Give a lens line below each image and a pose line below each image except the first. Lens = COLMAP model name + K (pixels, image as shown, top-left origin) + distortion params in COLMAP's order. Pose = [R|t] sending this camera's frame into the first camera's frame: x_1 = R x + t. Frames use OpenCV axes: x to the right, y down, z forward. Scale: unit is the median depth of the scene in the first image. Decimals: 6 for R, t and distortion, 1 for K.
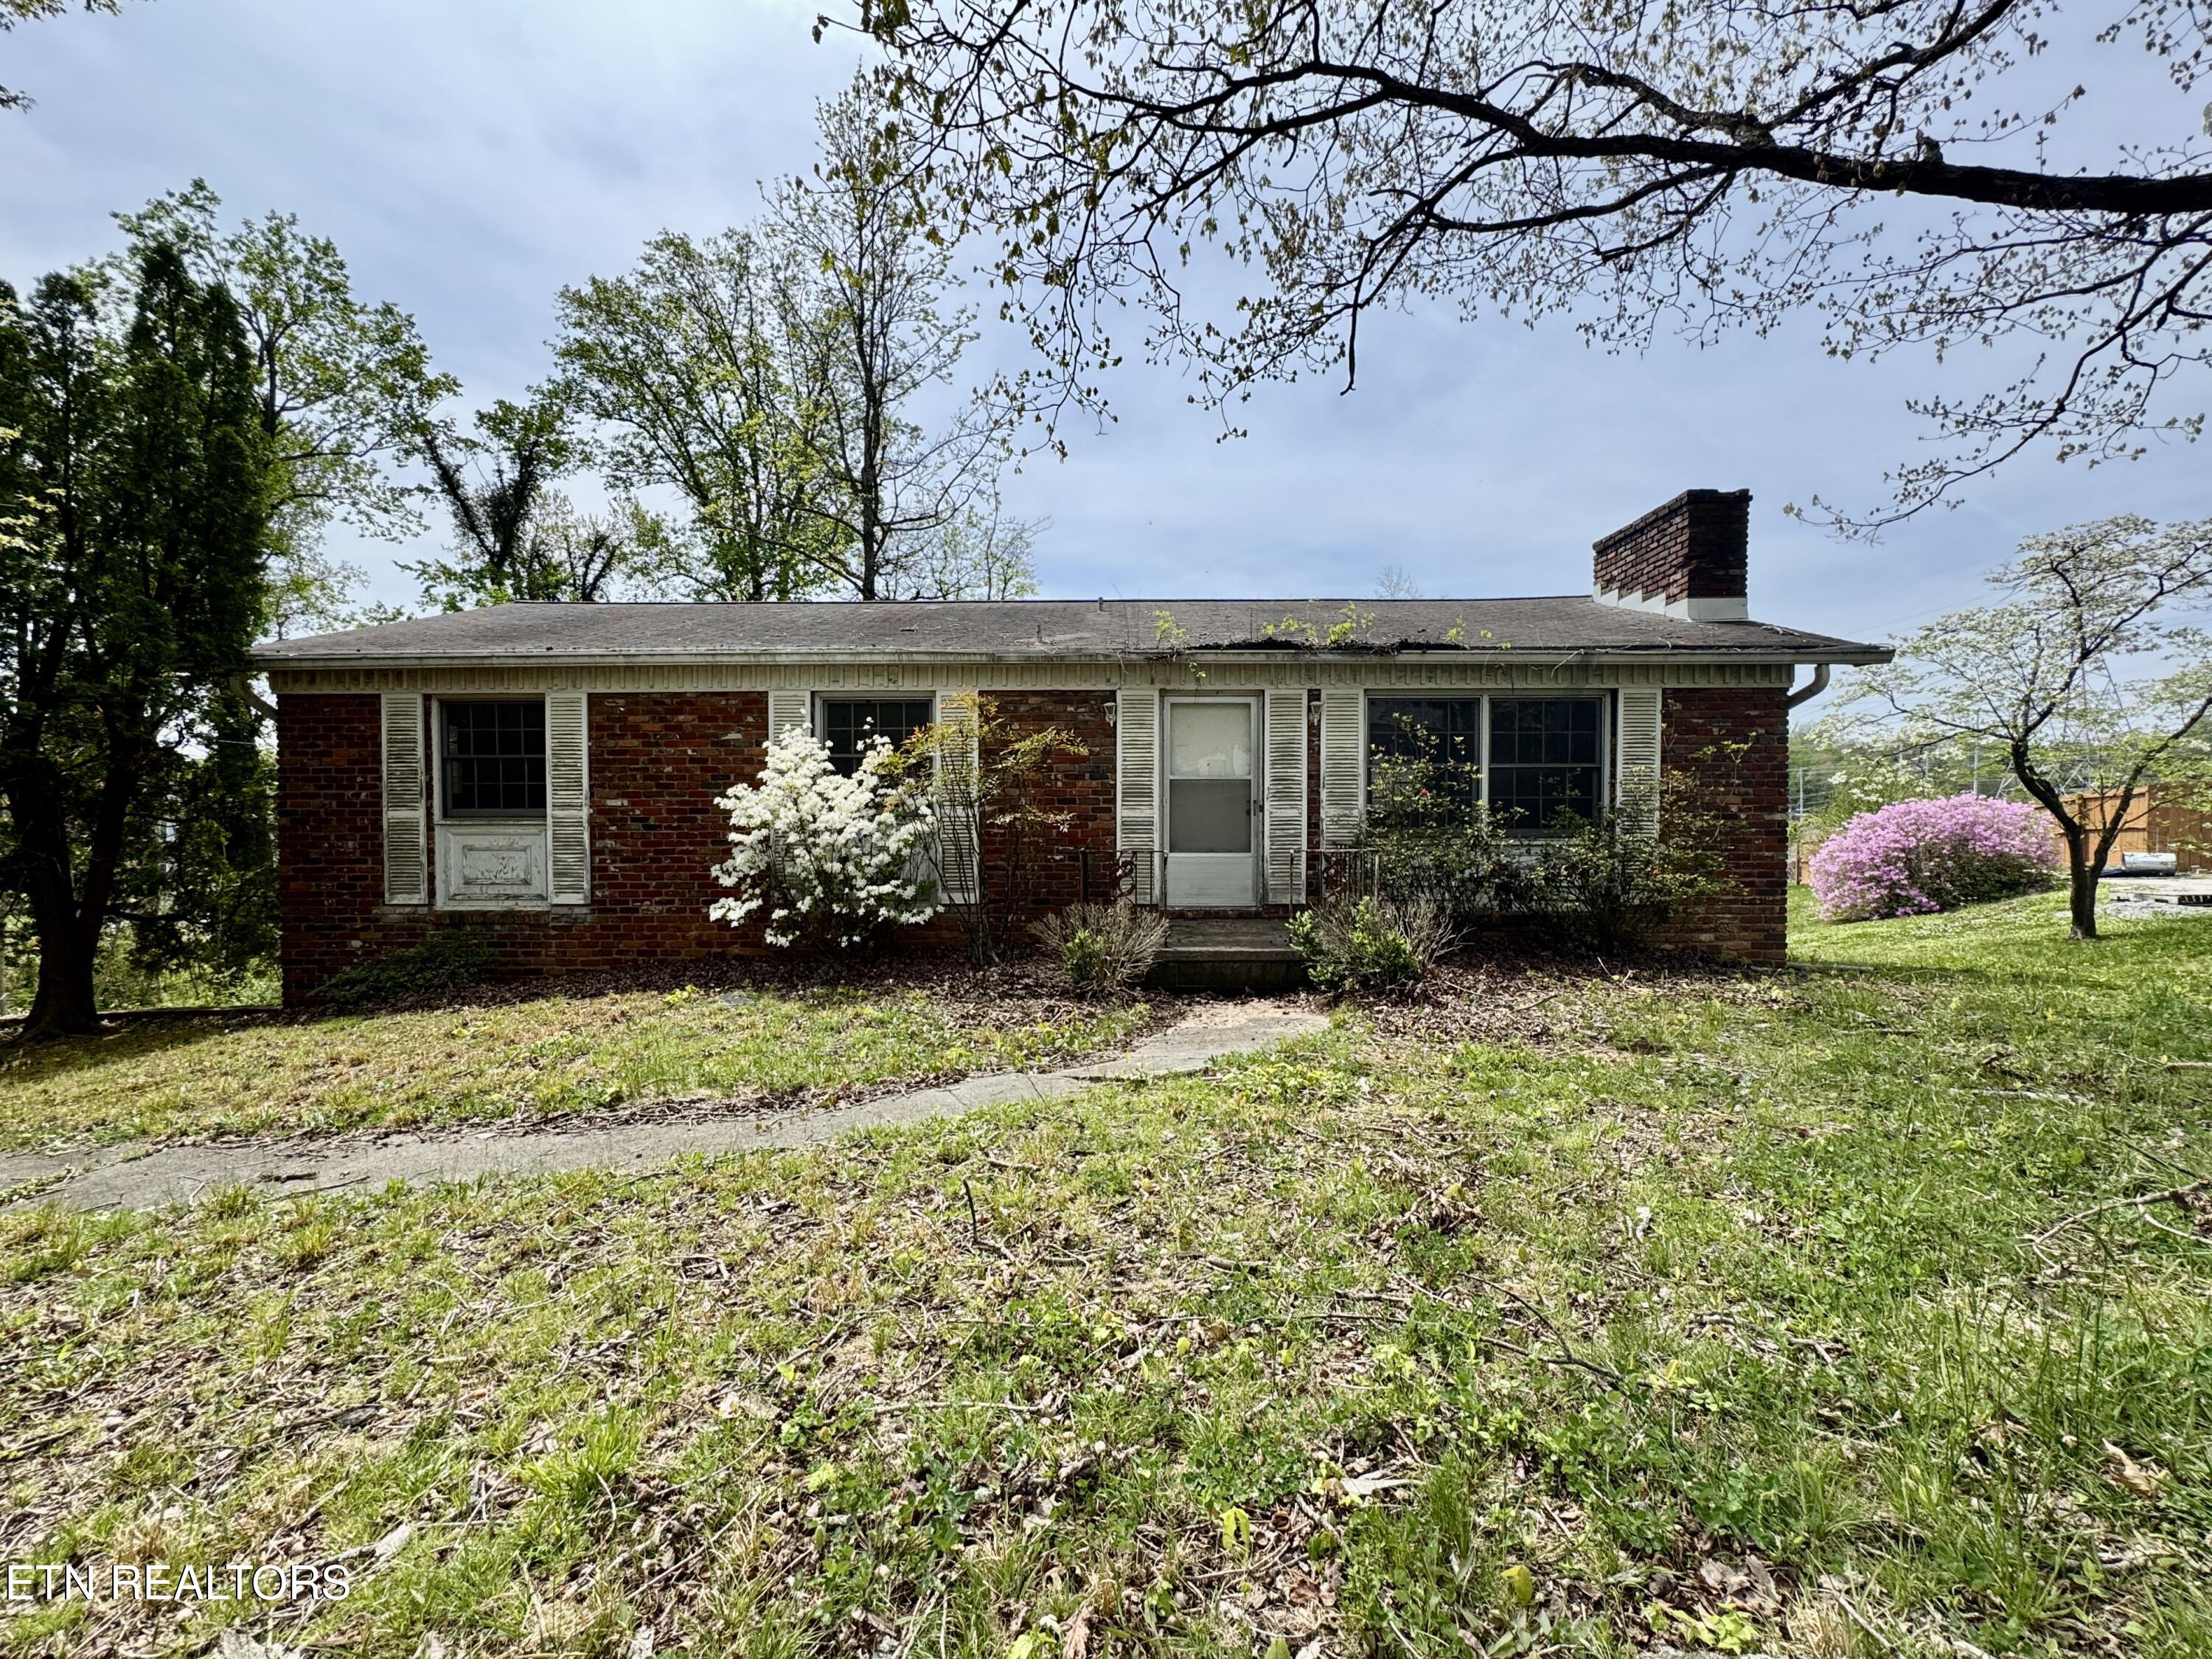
lens RADIAL K [[901.0, 0, 1106.2], [0, 901.0, 835.0], [0, 0, 1]] dist [0.004871, -0.000584]
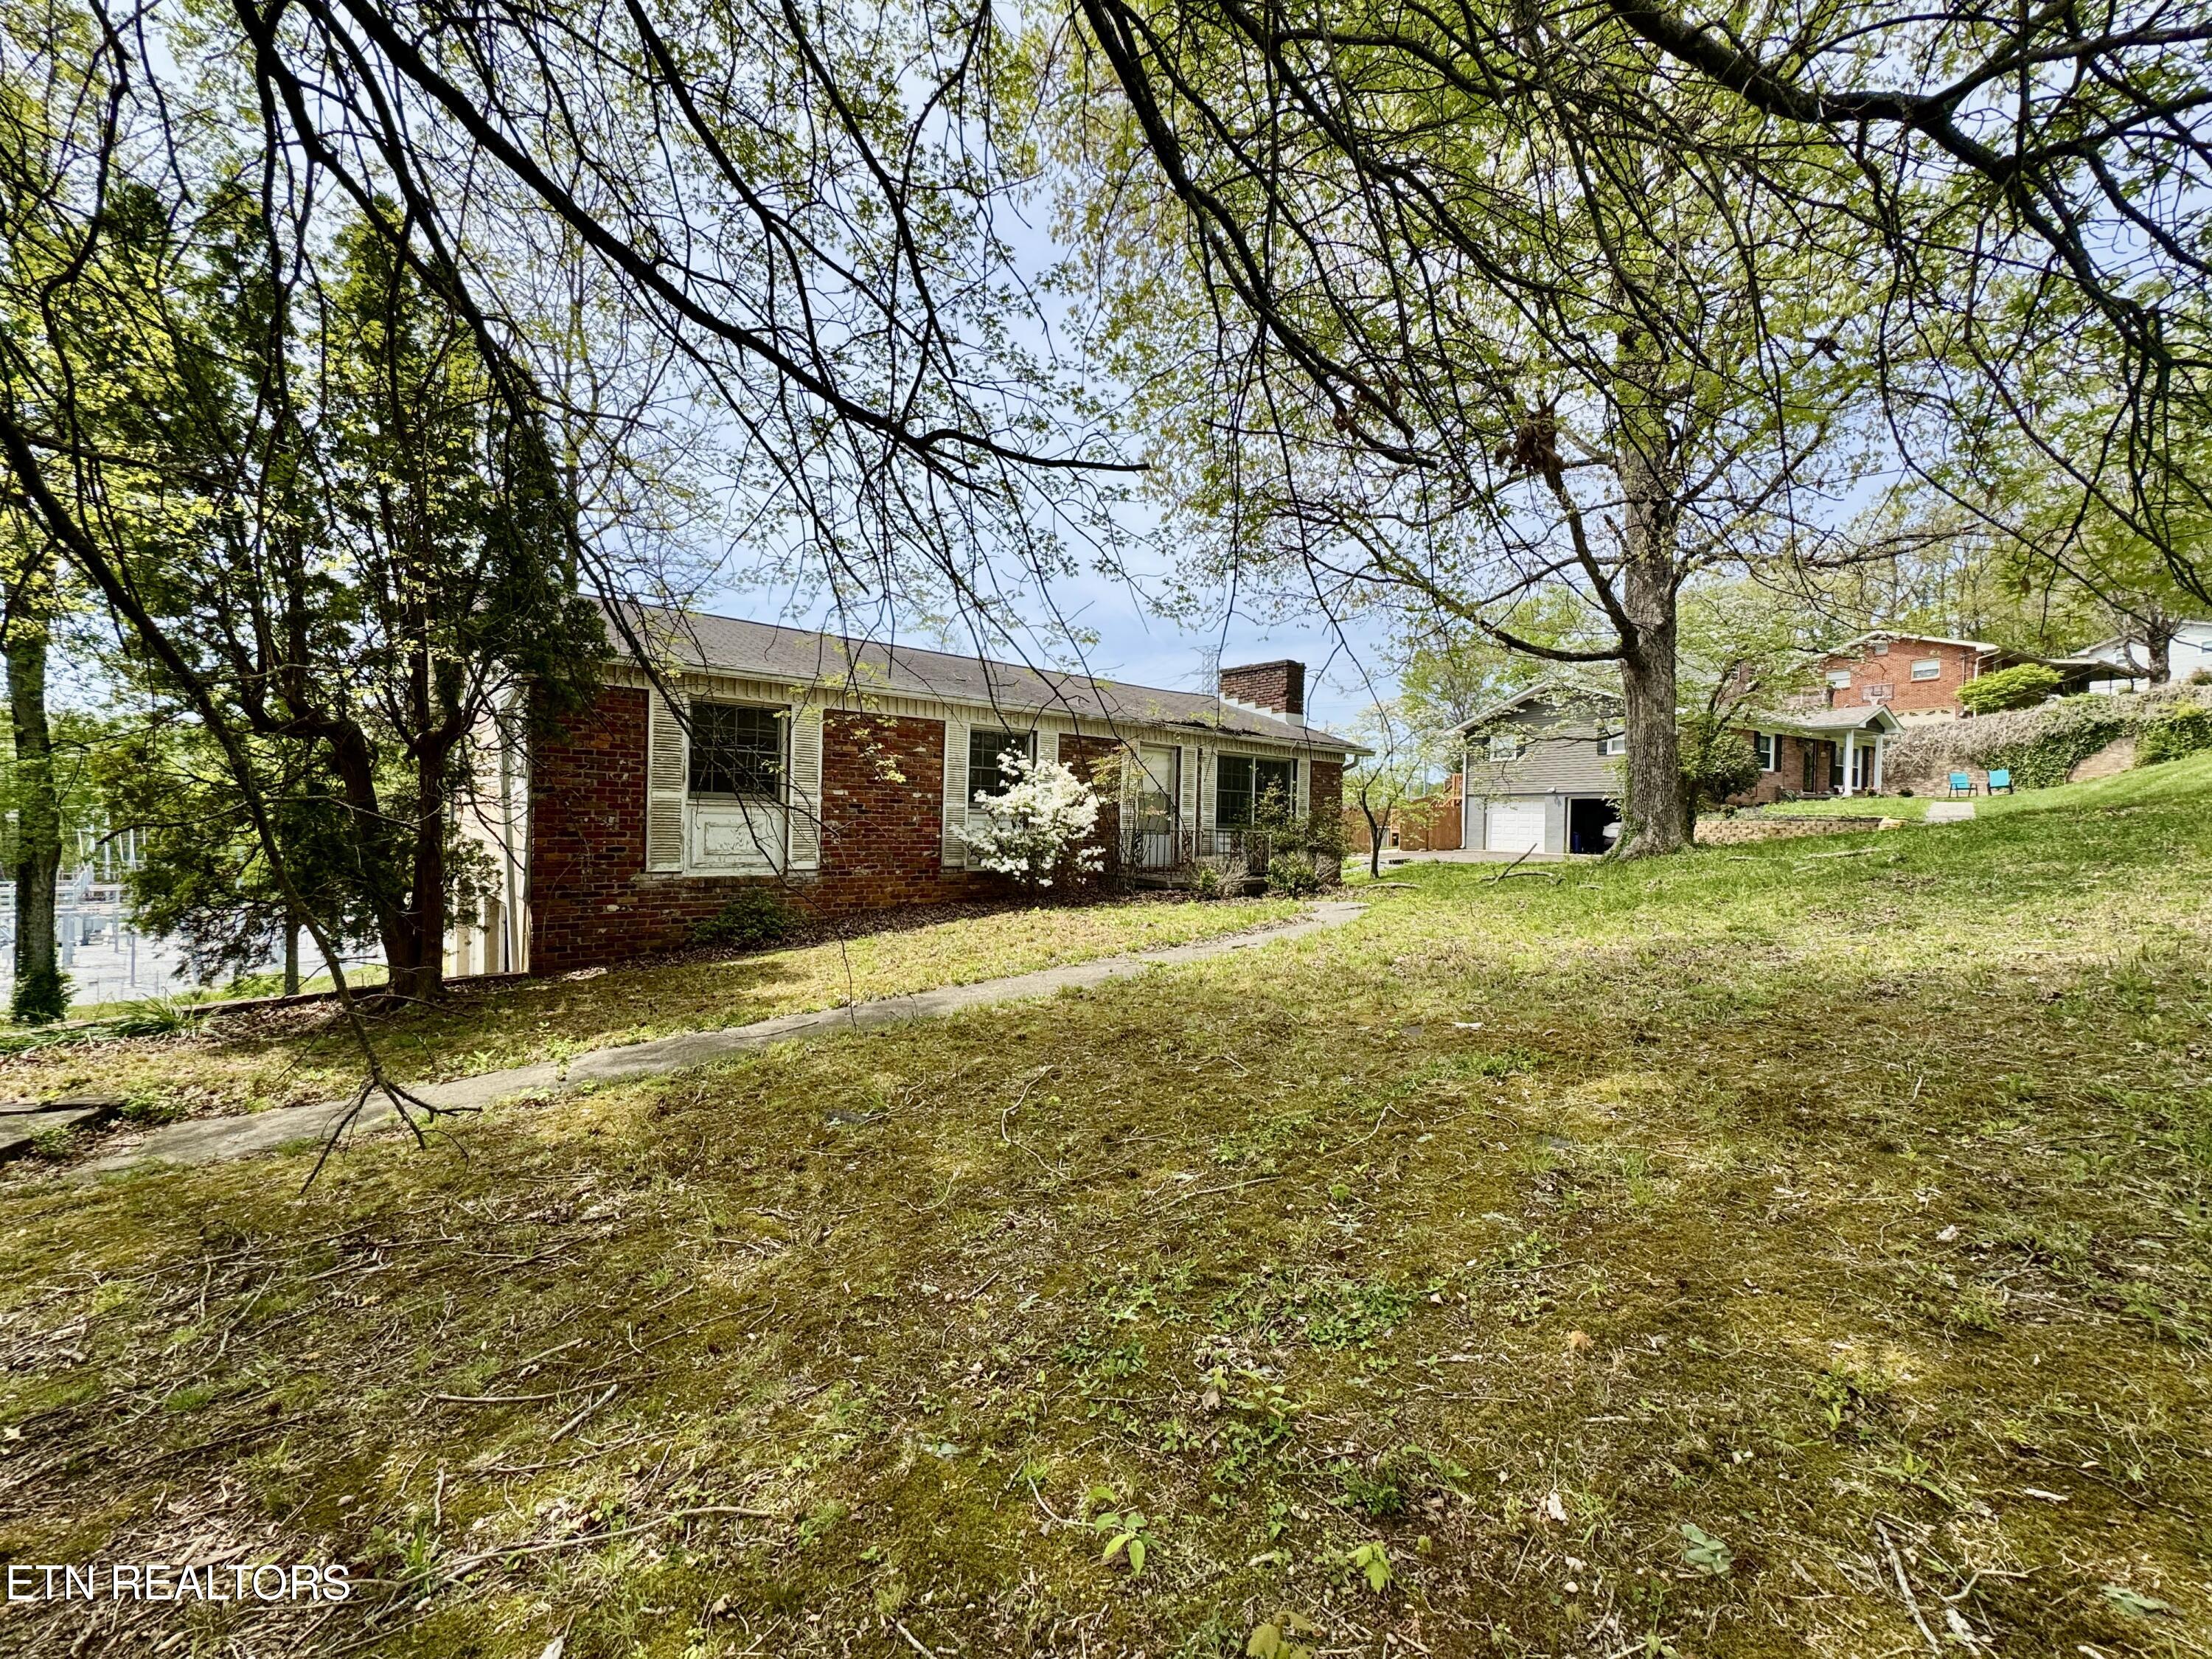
lens RADIAL K [[901.0, 0, 1122.2], [0, 901.0, 825.2], [0, 0, 1]] dist [0.004871, -0.000584]
pose [[0.729756, 0.016704, 0.683504, -1.140373], [-0.006775, 0.999829, -0.017201, 0.032557], [-0.683674, 0.007922, 0.729744, -0.256573]]
